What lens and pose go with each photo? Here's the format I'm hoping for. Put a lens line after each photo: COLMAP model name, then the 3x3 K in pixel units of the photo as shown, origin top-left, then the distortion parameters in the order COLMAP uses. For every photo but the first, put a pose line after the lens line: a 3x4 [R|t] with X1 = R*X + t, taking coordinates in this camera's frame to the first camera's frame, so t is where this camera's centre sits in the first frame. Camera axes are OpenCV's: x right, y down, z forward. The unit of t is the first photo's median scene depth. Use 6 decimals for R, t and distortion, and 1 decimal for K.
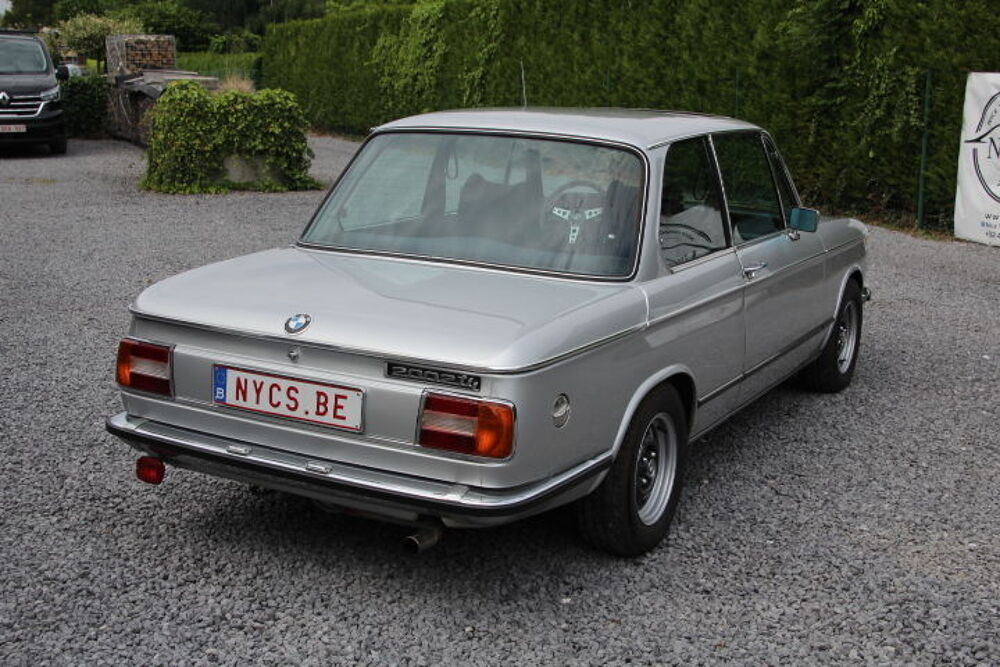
lens RADIAL K [[1230.1, 0, 495.3], [0, 1230.1, 353.8], [0, 0, 1]] dist [0.051405, 0.000000]
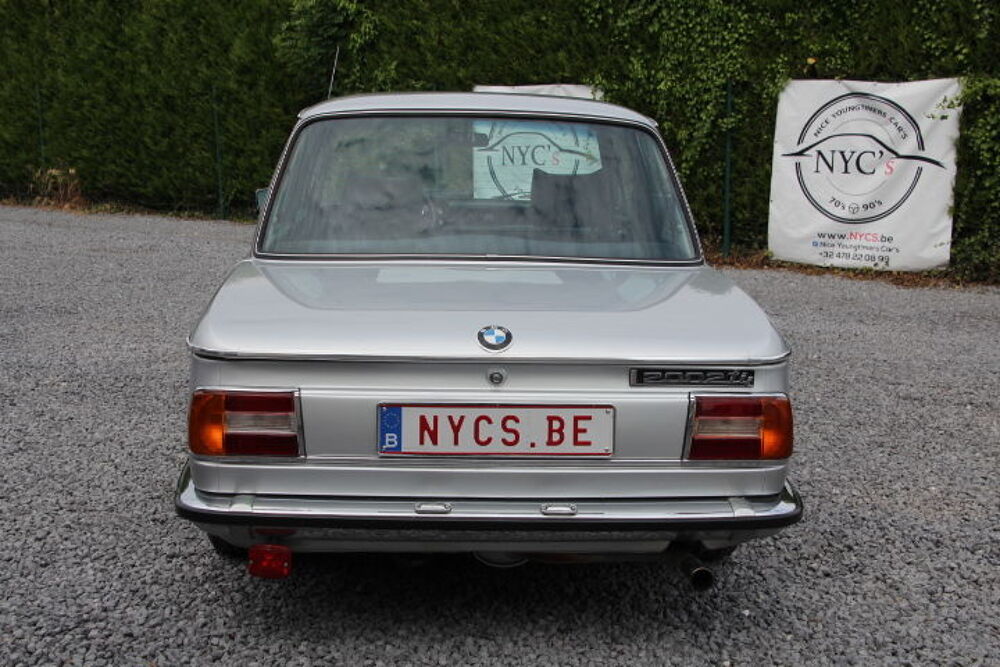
lens RADIAL K [[1230.1, 0, 496.5], [0, 1230.1, 361.6], [0, 0, 1]] dist [0.051405, 0.000000]
pose [[0.849959, -0.112366, 0.514727, -0.165820], [0.121129, 0.992497, 0.016646, -0.006453], [-0.512736, 0.048200, 0.857192, 0.090753]]
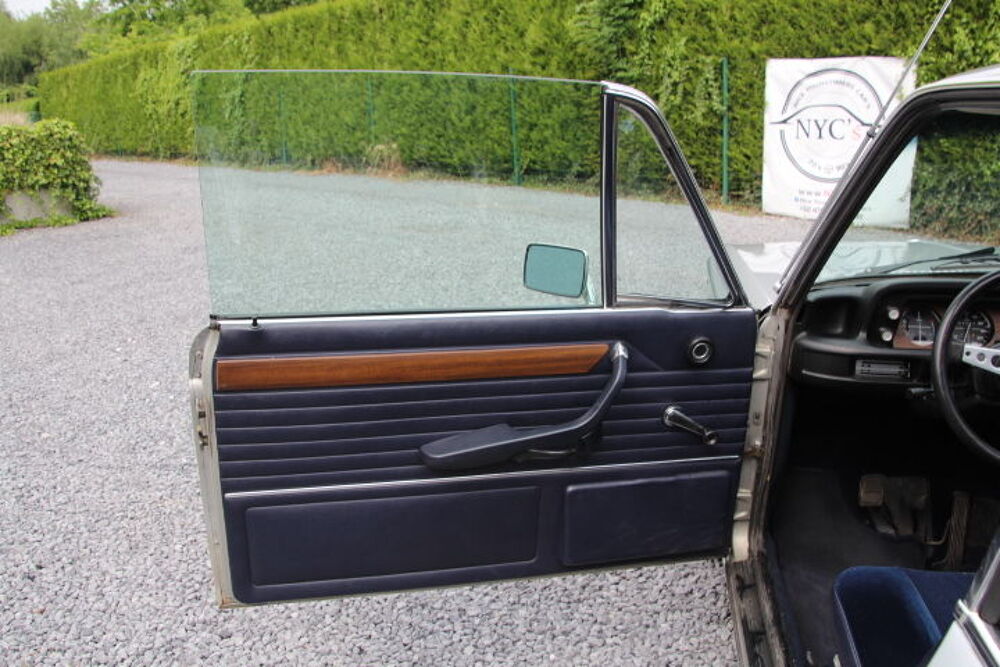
lens RADIAL K [[809.2, 0, 505.9], [0, 809.2, 363.2], [0, 0, 1]] dist [-0.183444, 0.095427]
pose [[0.940063, -0.151840, 0.305329, -0.069628], [0.118188, 0.984972, 0.125944, -0.076035], [-0.319864, -0.082309, 0.943881, 0.403564]]
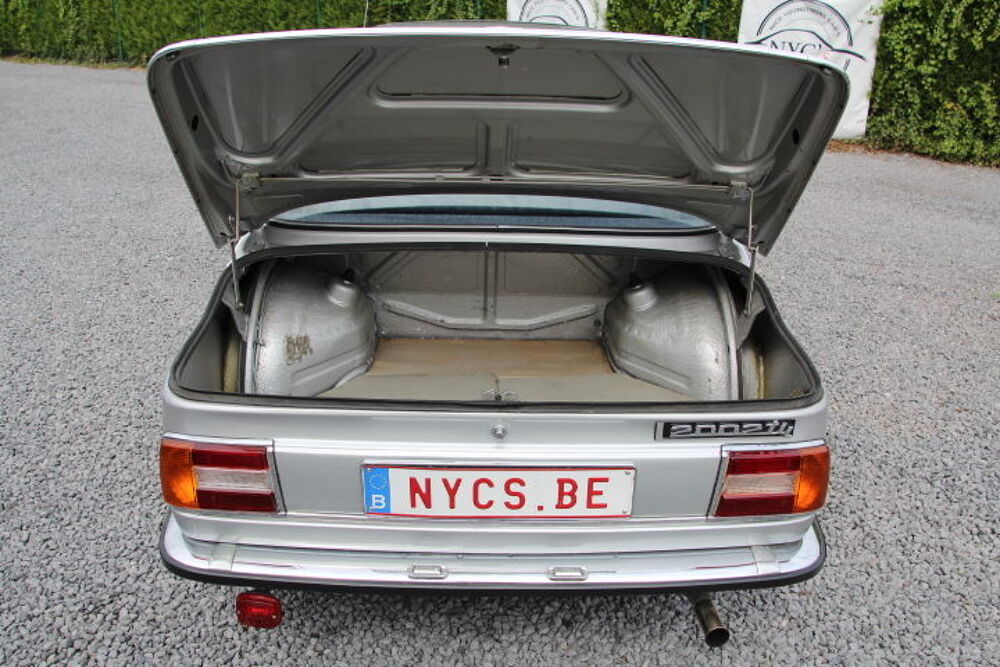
lens RADIAL K [[809.2, 0, 502.0], [0, 809.2, 350.7], [0, 0, 1]] dist [-0.183444, 0.095427]
pose [[0.865960, -0.219983, 0.449134, -0.102047], [0.114551, 0.961435, 0.250043, -0.044345], [-0.486818, -0.165078, 0.857763, 0.180100]]
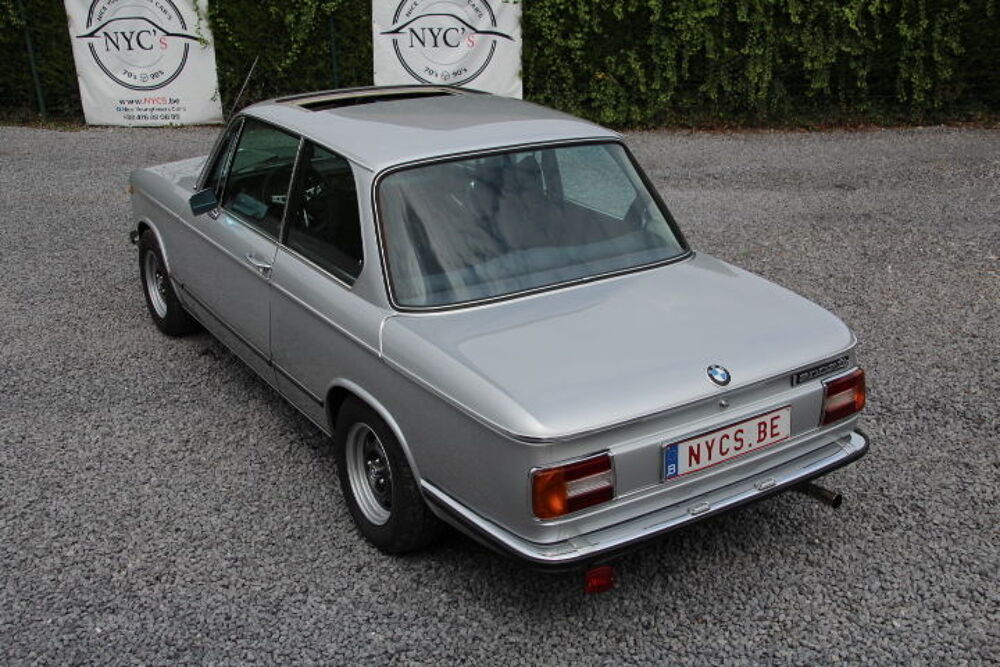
lens RADIAL K [[1070.7, 0, 501.8], [0, 1070.7, 332.7], [0, 0, 1]] dist [-0.060317, 0.000000]
pose [[0.467535, -0.344562, 0.814057, -0.287590], [0.206641, 0.937991, 0.278339, -0.103446], [-0.859483, 0.038085, 0.509744, 0.198585]]
